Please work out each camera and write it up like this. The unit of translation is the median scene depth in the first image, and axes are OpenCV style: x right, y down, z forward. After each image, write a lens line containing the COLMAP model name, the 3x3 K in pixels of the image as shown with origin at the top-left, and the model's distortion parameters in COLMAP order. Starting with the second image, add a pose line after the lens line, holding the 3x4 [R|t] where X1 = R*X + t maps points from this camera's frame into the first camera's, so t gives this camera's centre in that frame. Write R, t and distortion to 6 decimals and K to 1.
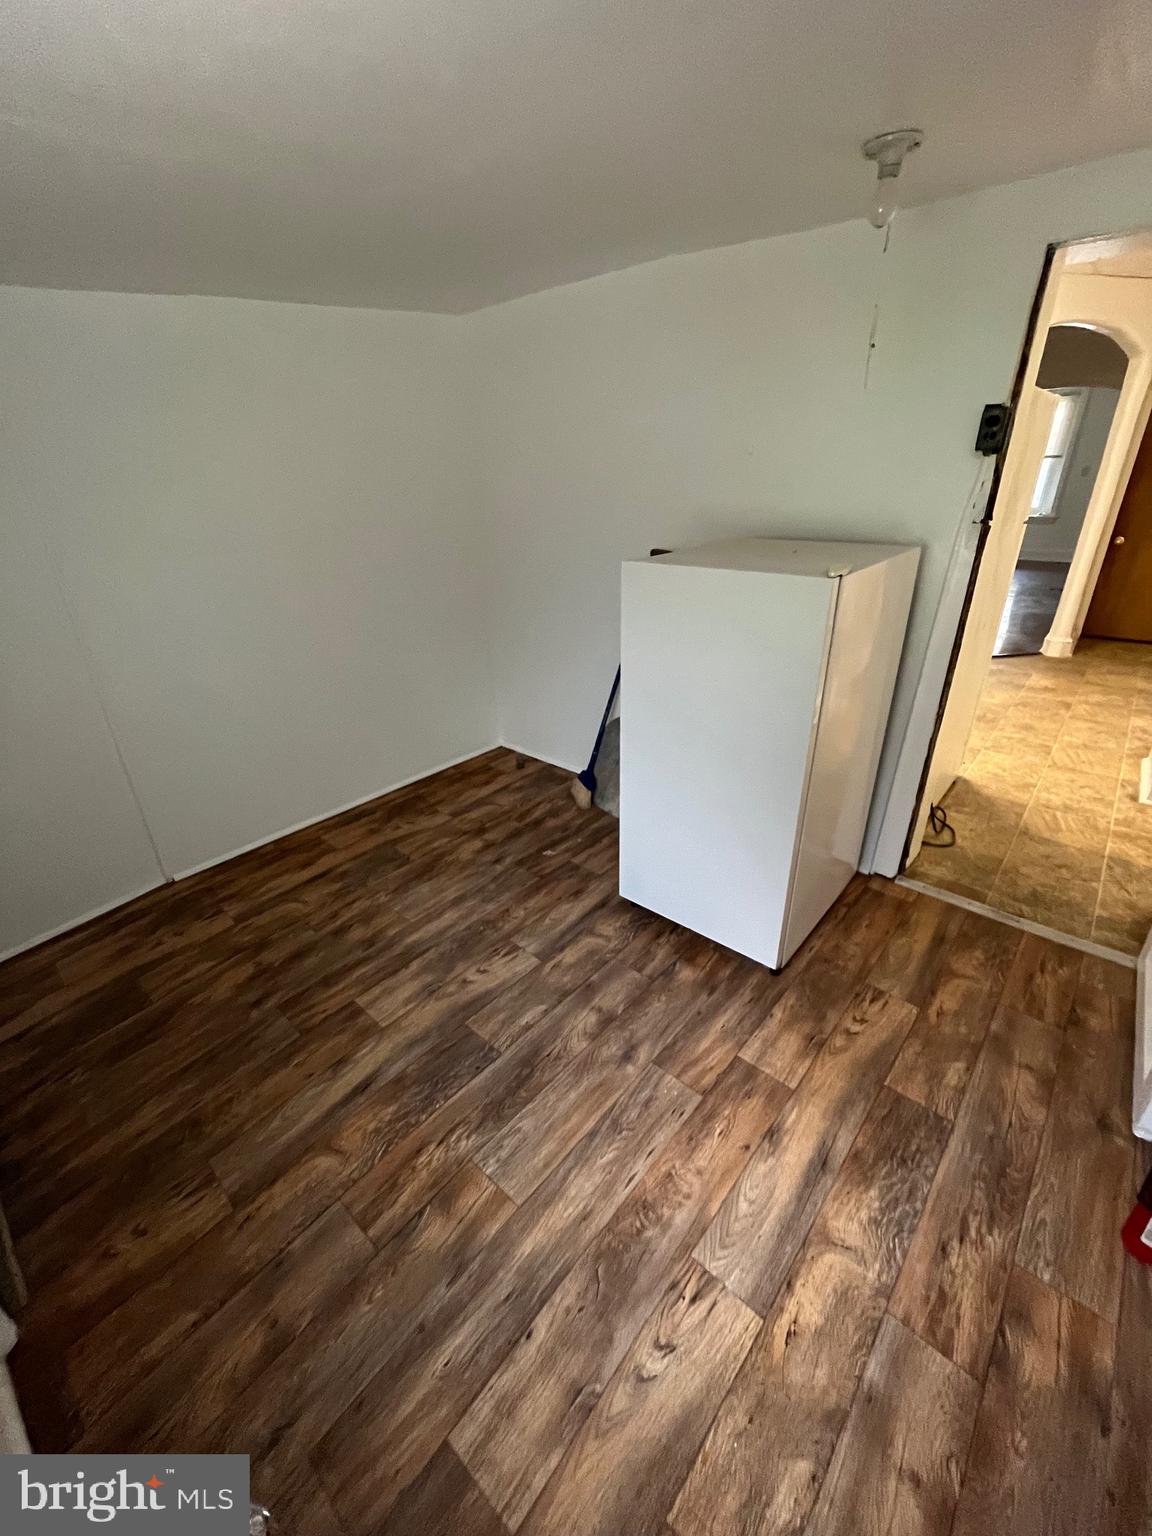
lens RADIAL K [[625.8, 0, 572.3], [0, 625.8, 766.6], [0, 0, 1]] dist [0.002095, 0.000730]
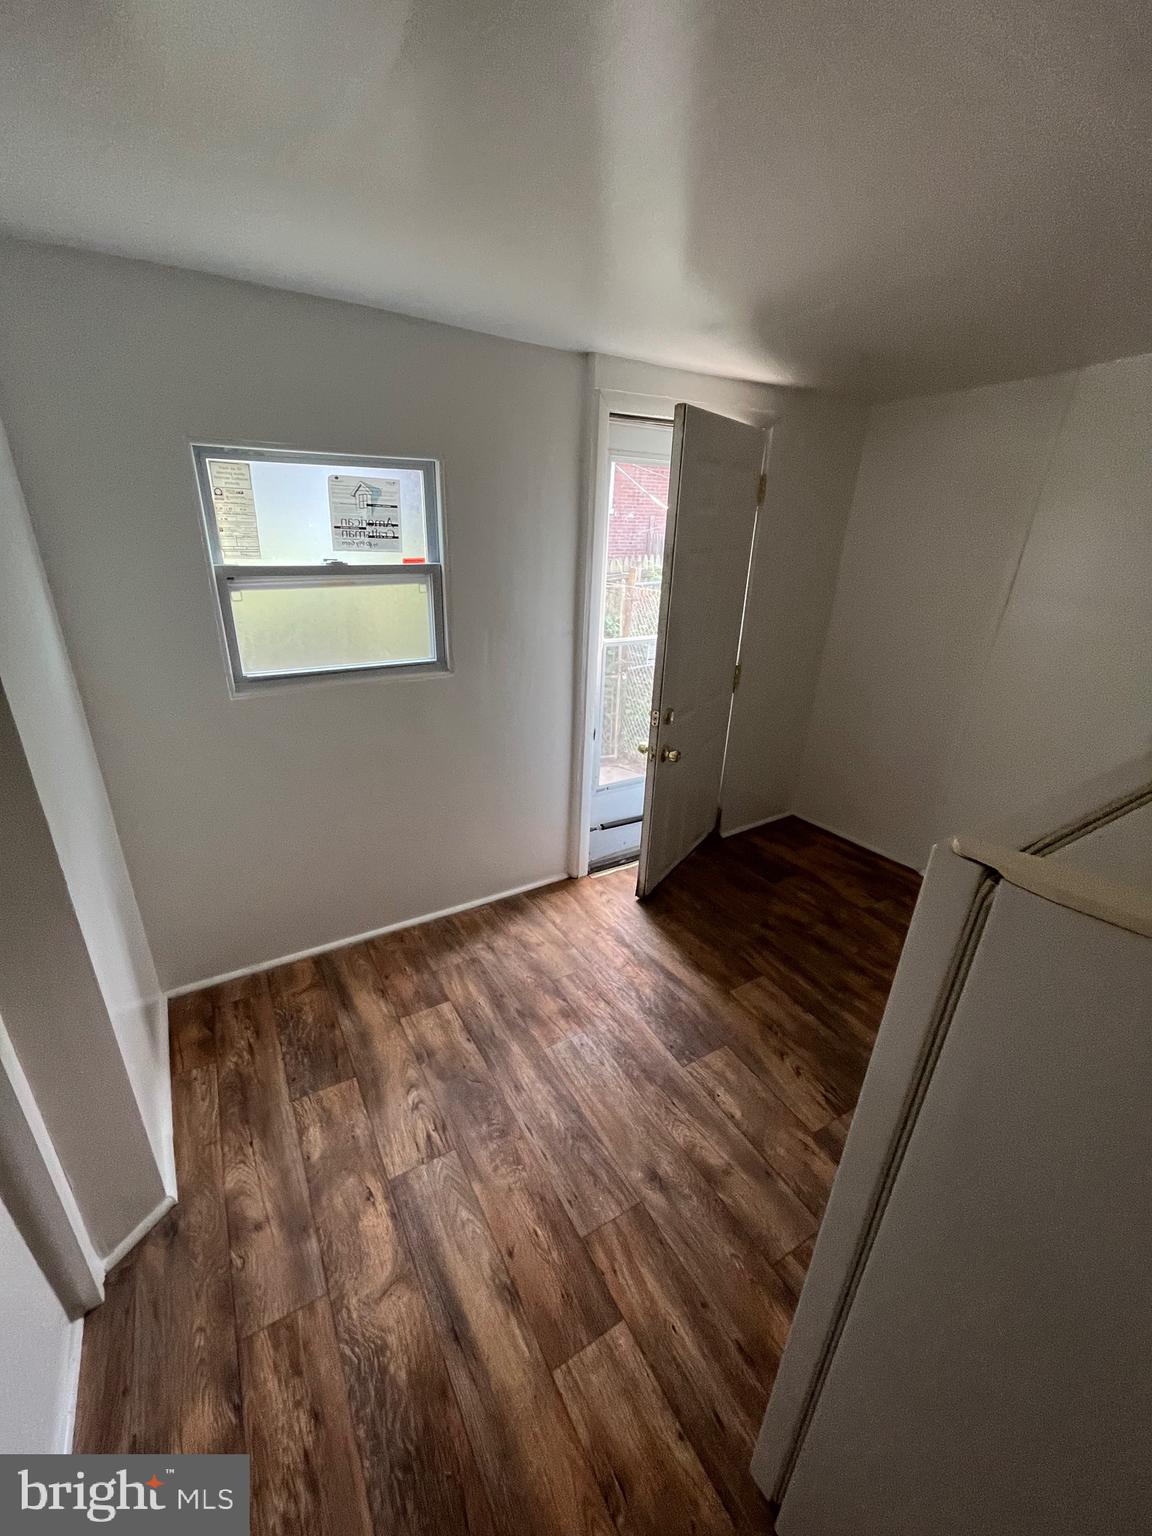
lens RADIAL K [[625.8, 0, 570.8], [0, 625.8, 769.2], [0, 0, 1]] dist [0.002095, 0.000730]
pose [[-0.307160, 0.387631, -0.869135, 0.767413], [-0.439445, 0.752311, 0.490832, -0.394799], [0.844121, 0.532701, -0.060737, 0.760076]]
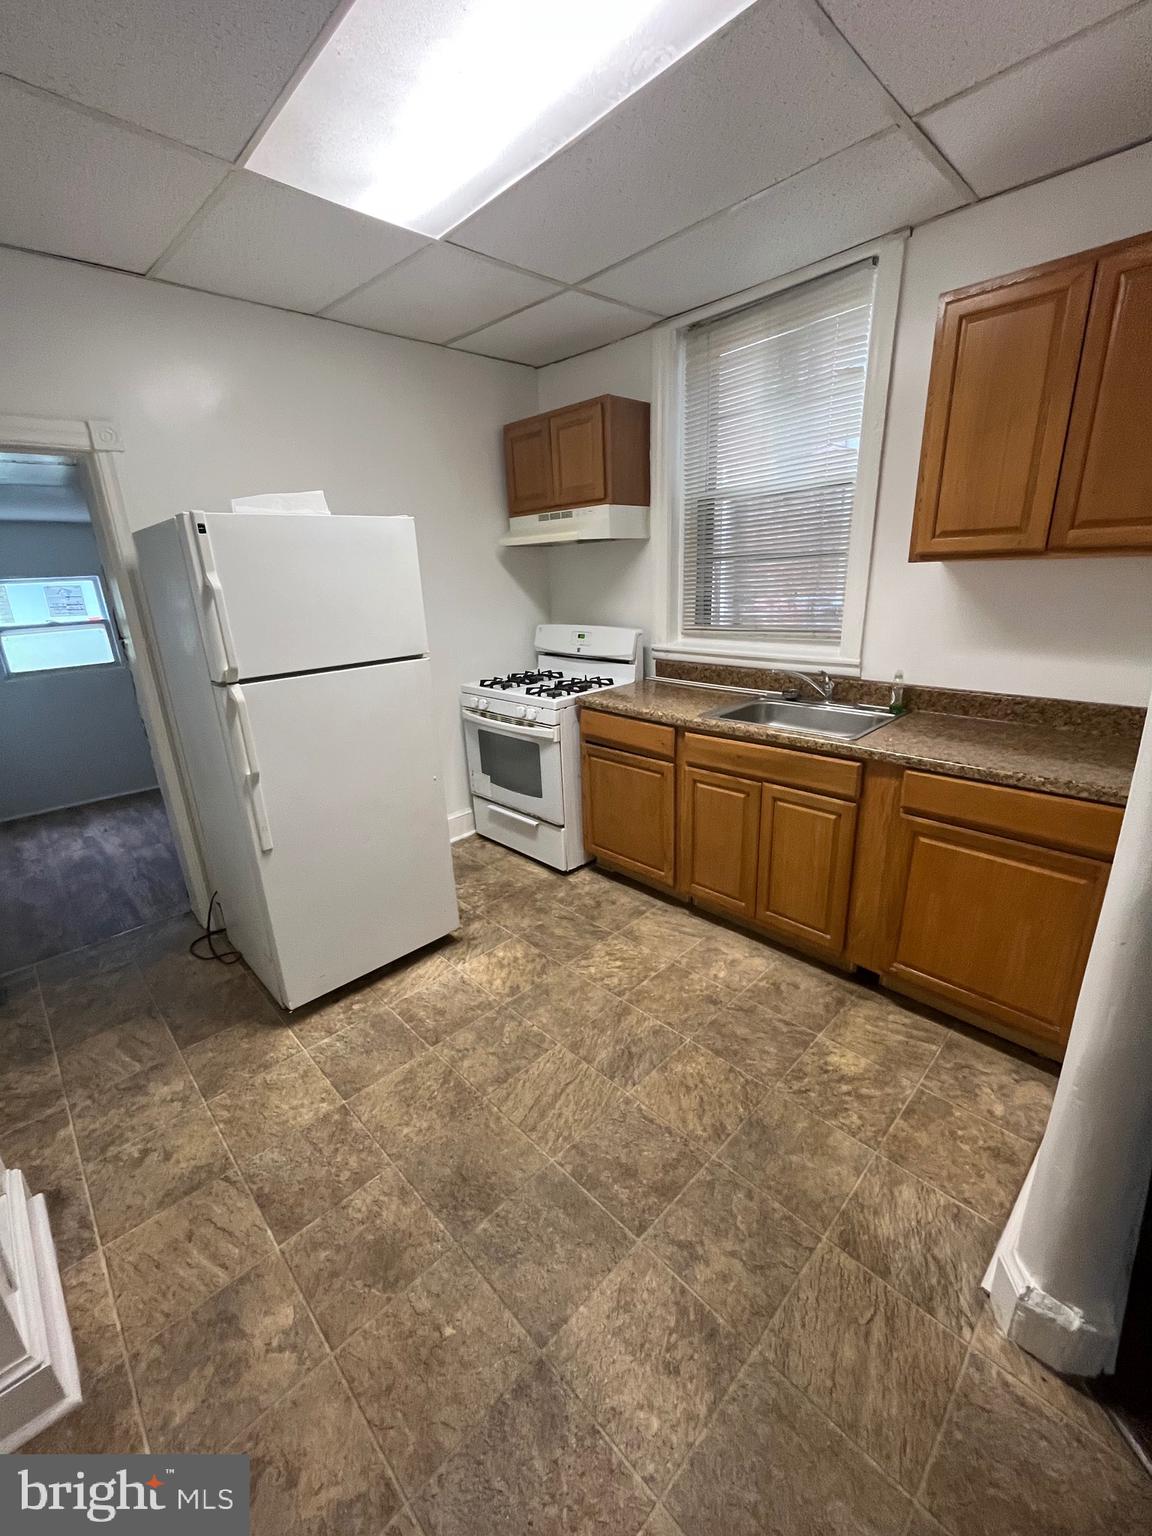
lens RADIAL K [[625.8, 0, 568.5], [0, 625.8, 773.2], [0, 0, 1]] dist [0.002095, 0.000730]
pose [[-0.092691, 0.333729, -0.938101, 2.460768], [-0.386392, 0.856267, 0.342795, -1.232440], [0.917665, 0.394248, 0.049582, 2.448704]]
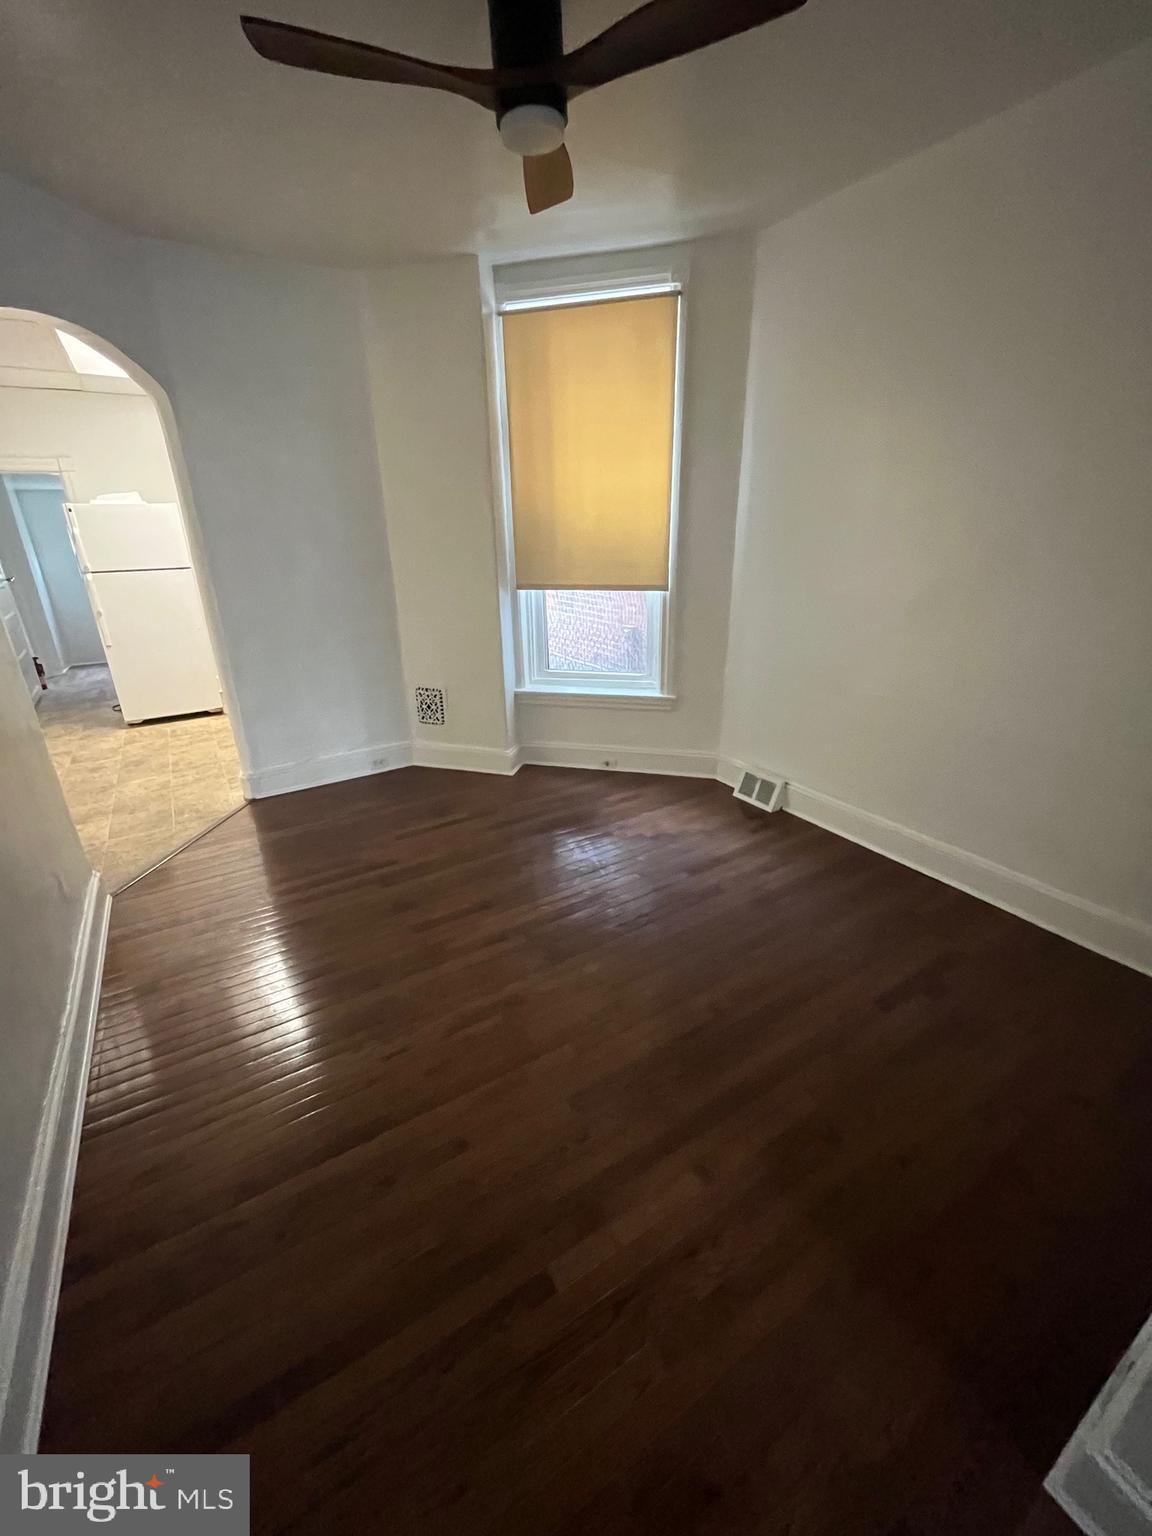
lens RADIAL K [[625.8, 0, 581.0], [0, 625.8, 759.3], [0, 0, 1]] dist [0.002095, 0.000730]
pose [[-0.286719, 0.374711, -0.881694, 3.682247], [-0.396647, 0.791315, 0.465287, -2.381652], [0.872046, 0.483128, -0.078257, 4.642262]]
